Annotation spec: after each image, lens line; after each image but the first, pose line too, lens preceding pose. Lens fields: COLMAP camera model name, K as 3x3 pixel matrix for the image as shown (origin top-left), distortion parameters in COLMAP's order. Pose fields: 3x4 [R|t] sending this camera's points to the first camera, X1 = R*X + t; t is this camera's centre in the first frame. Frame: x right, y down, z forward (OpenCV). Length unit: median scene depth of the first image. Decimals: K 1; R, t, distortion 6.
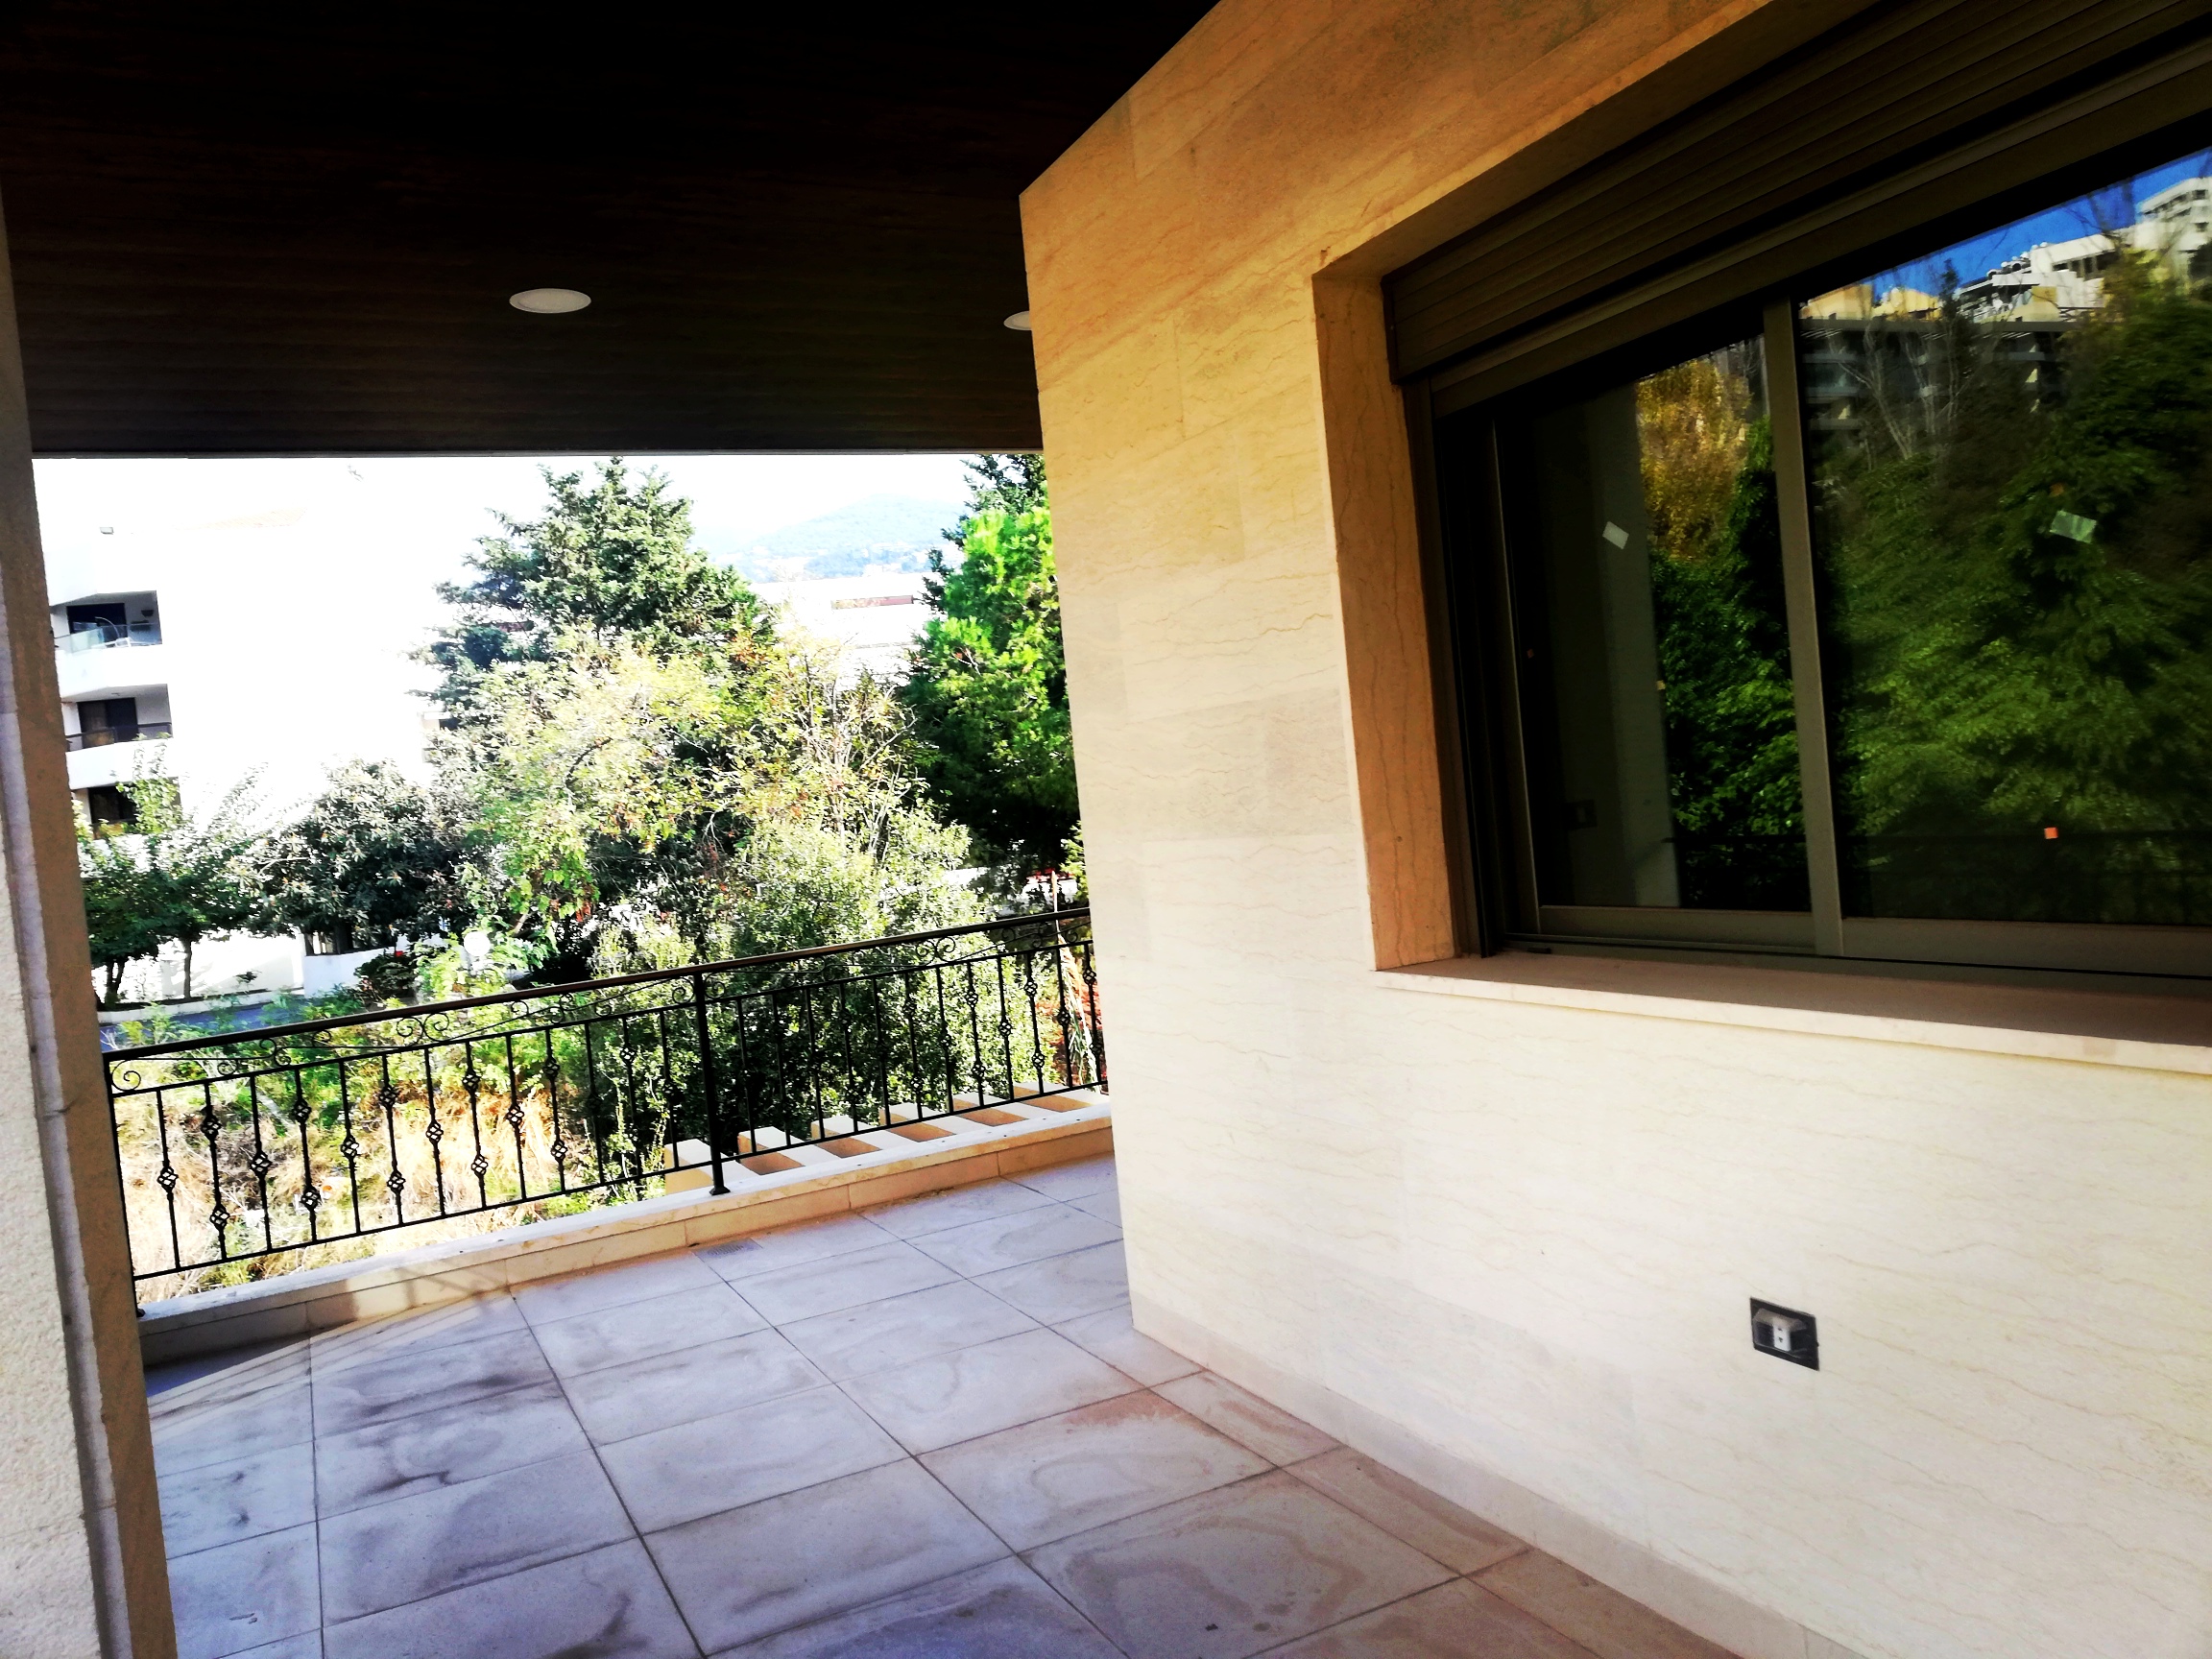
lens RADIAL K [[1655.0, 0, 1098.2], [0, 1655.0, 812.7], [0, 0, 1]] dist [-0.007925, -0.008639]
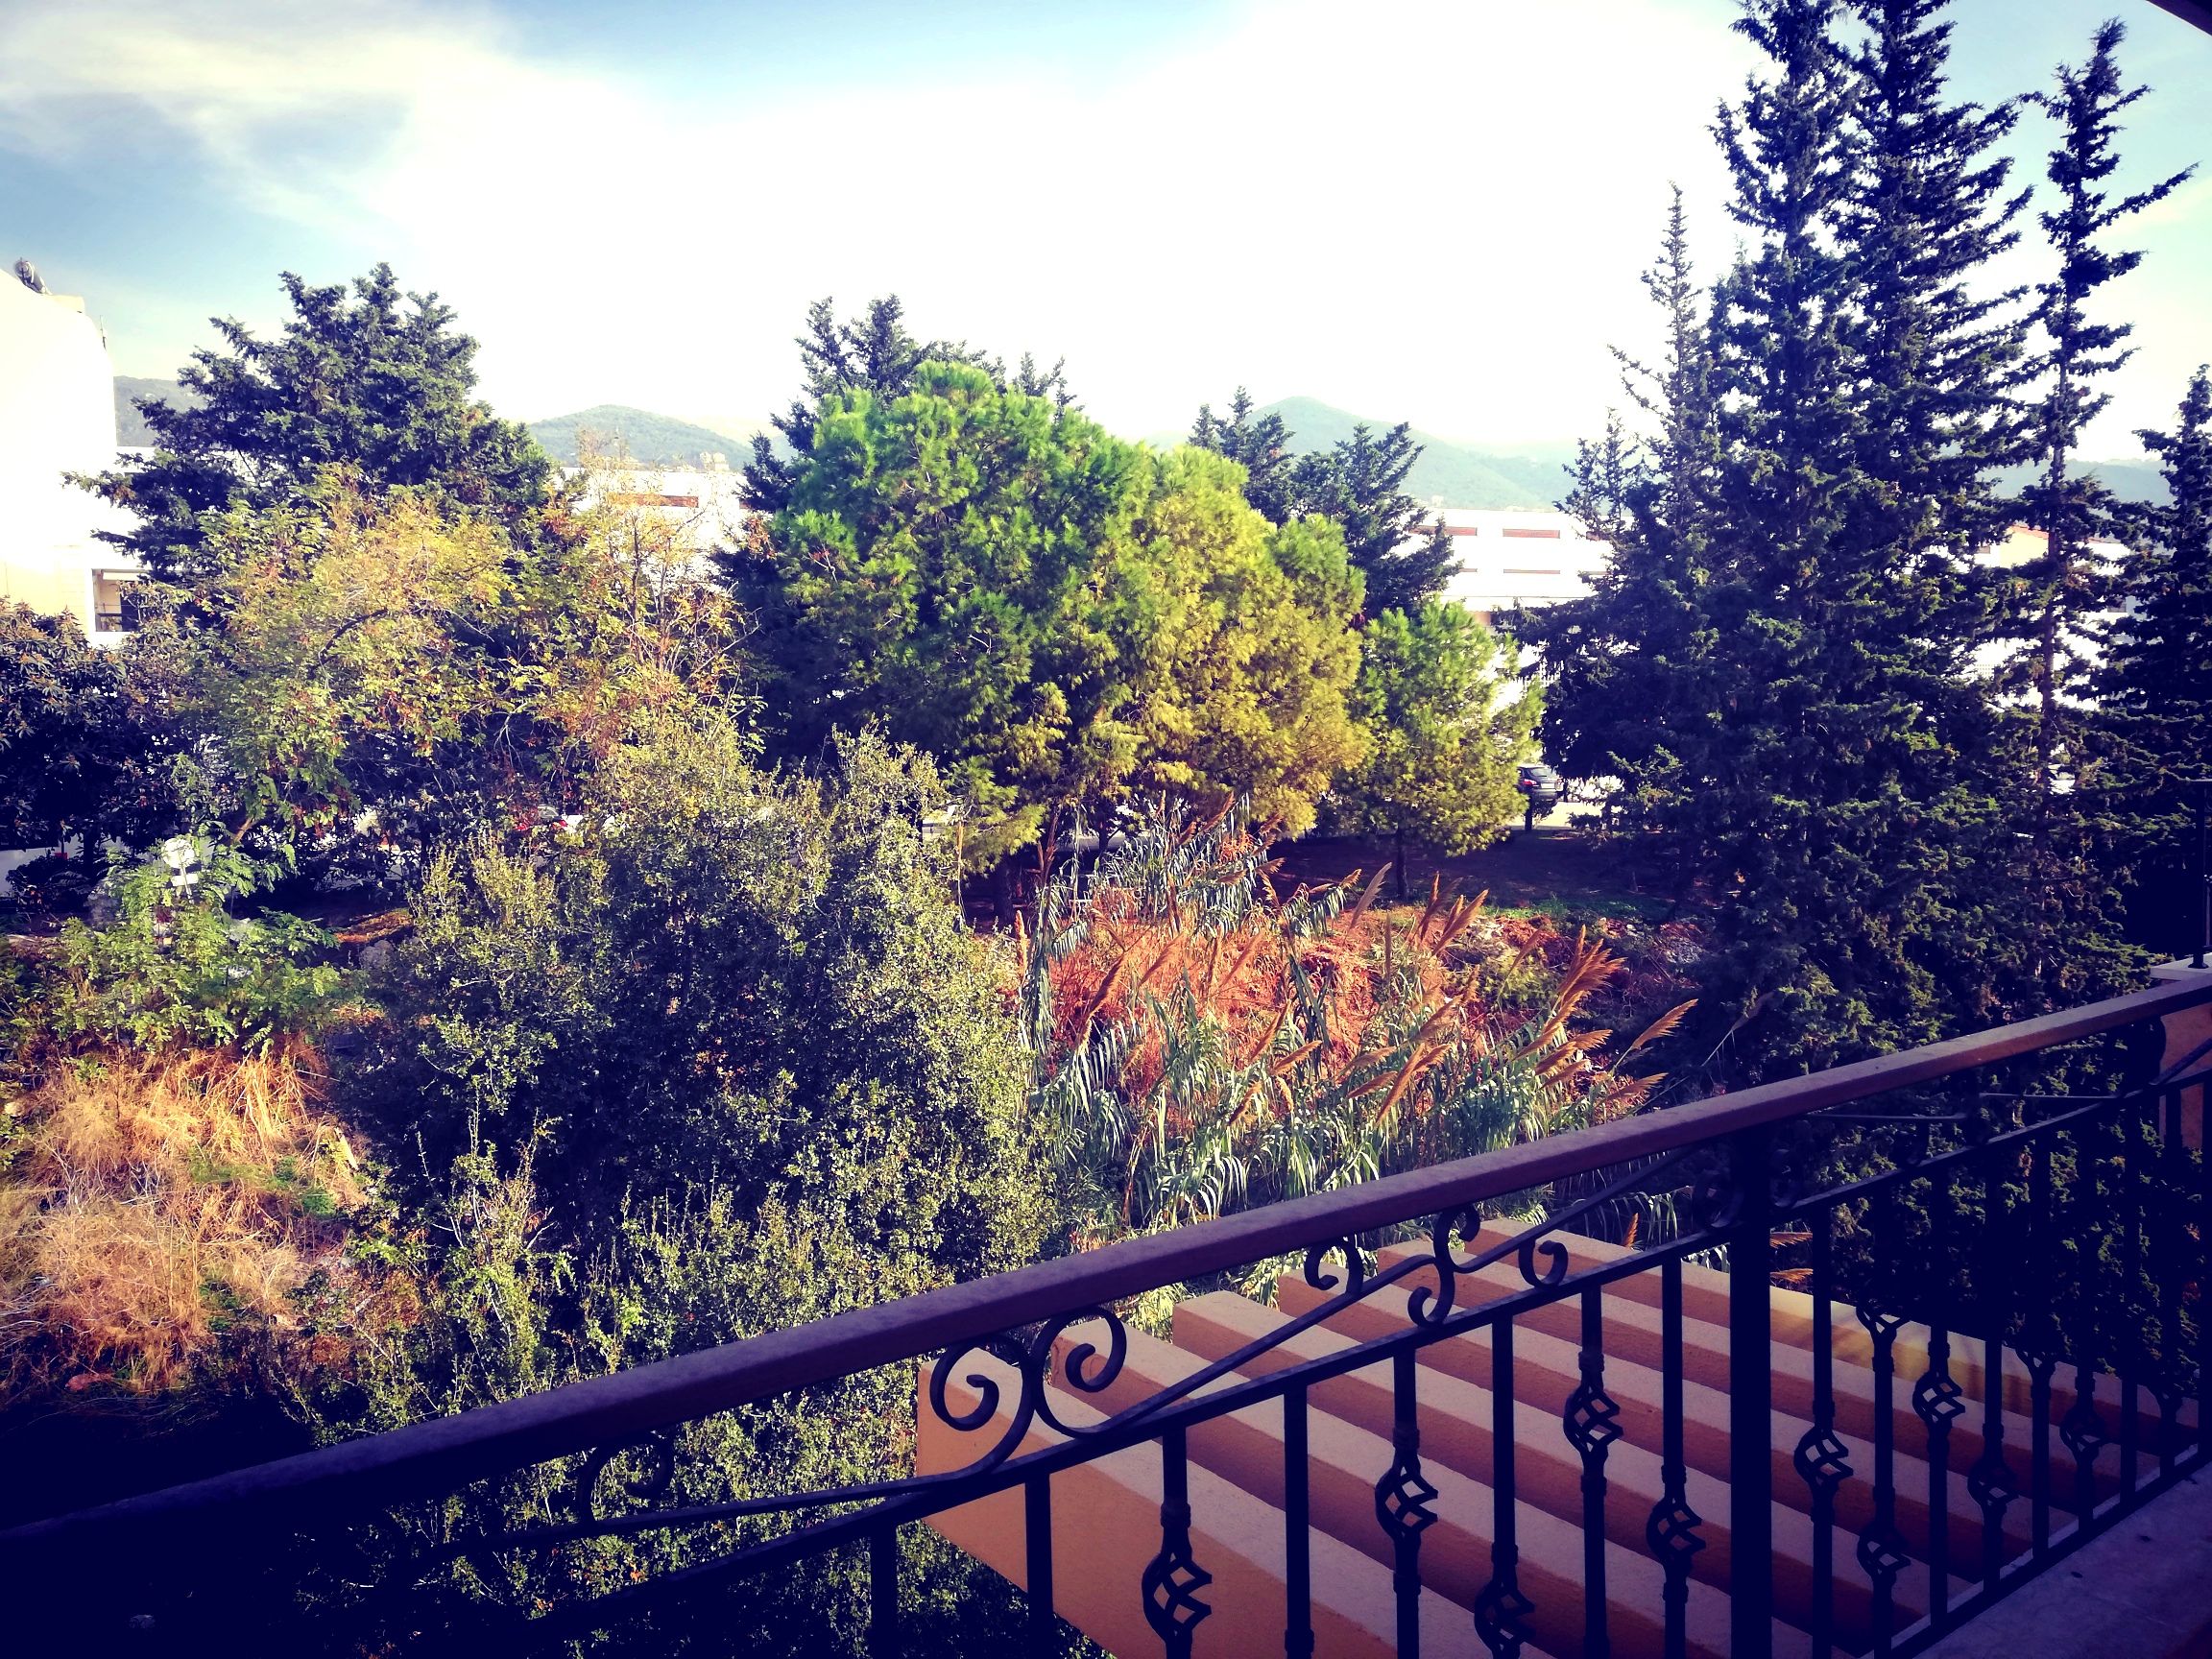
lens RADIAL K [[1655.0, 0, 1115.6], [0, 1655.0, 852.0], [0, 0, 1]] dist [-0.007925, -0.008639]
pose [[0.980581, 0.074527, 0.181403, -0.074266], [-0.083360, 0.995653, 0.041553, 0.007728], [-0.177518, -0.055867, 0.982531, 0.130065]]
